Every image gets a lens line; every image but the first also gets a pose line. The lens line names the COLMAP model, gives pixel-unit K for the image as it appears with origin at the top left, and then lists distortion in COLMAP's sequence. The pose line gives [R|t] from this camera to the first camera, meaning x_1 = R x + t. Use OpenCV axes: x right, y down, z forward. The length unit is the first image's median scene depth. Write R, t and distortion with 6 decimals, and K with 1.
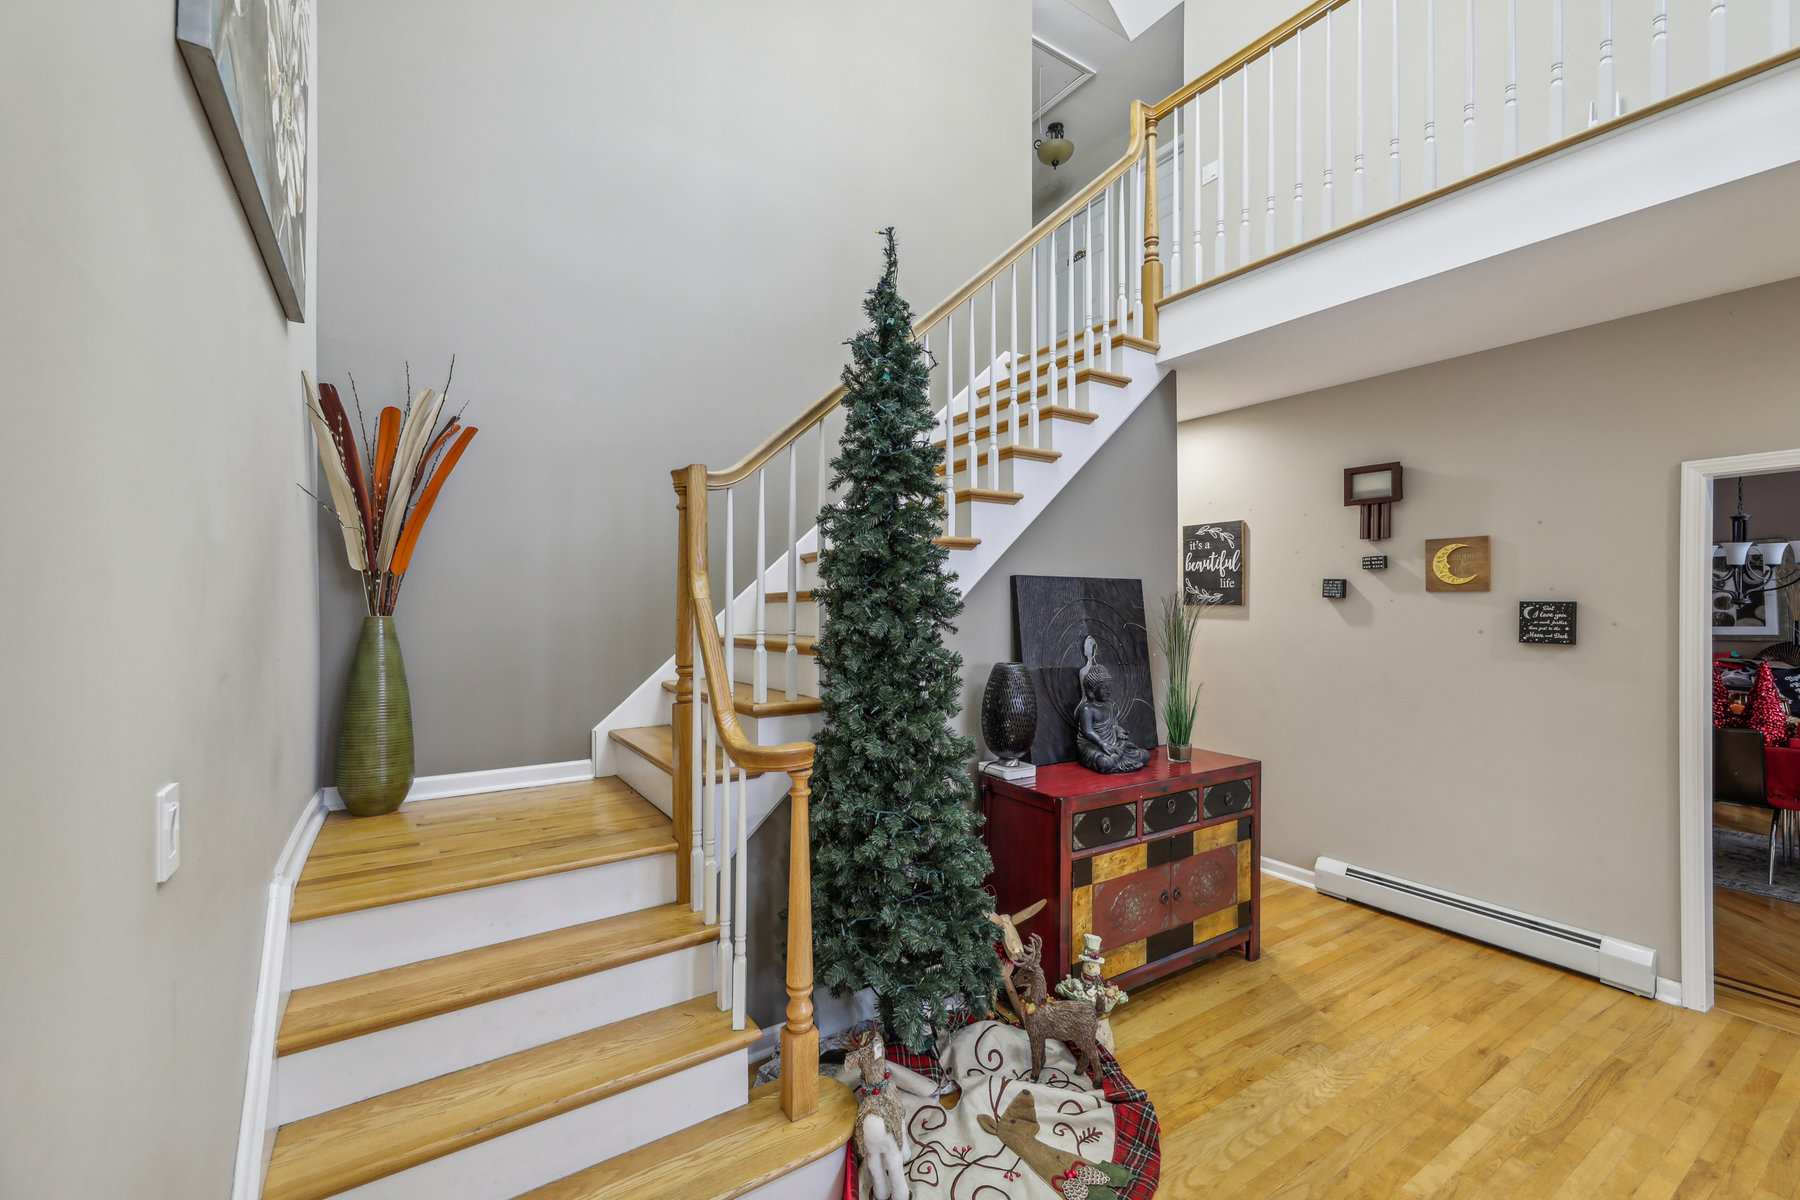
lens RADIAL K [[752.9, 0, 894.1], [0, 752.9, 599.7], [0, 0, 1]] dist [0.011754, -0.001725]
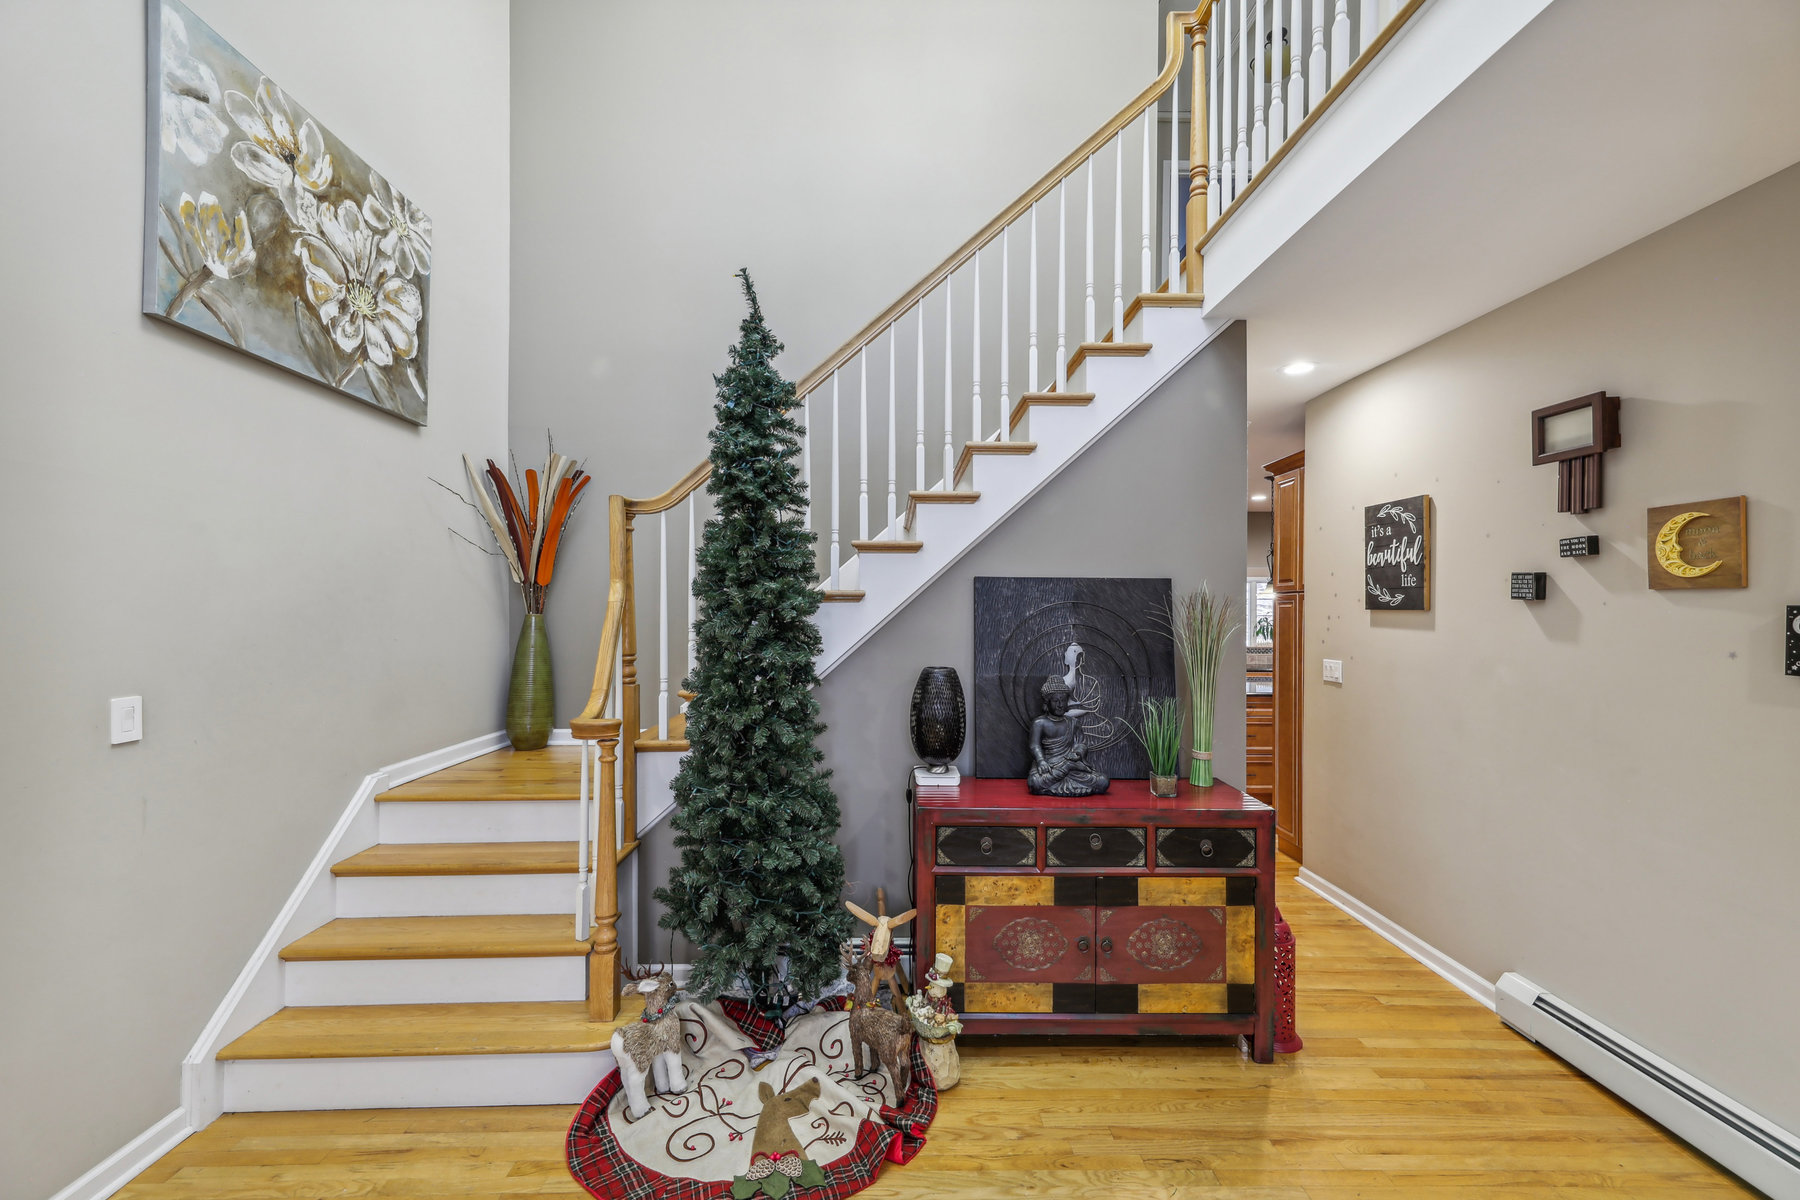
lens RADIAL K [[752.9, 0, 900.3], [0, 752.9, 602.5], [0, 0, 1]] dist [0.011754, -0.001725]
pose [[0.843342, -0.000284, -0.537376, 0.532772], [0.000188, 1.000000, -0.000233, 0.000190], [0.537376, 0.000095, 0.843343, 0.124740]]
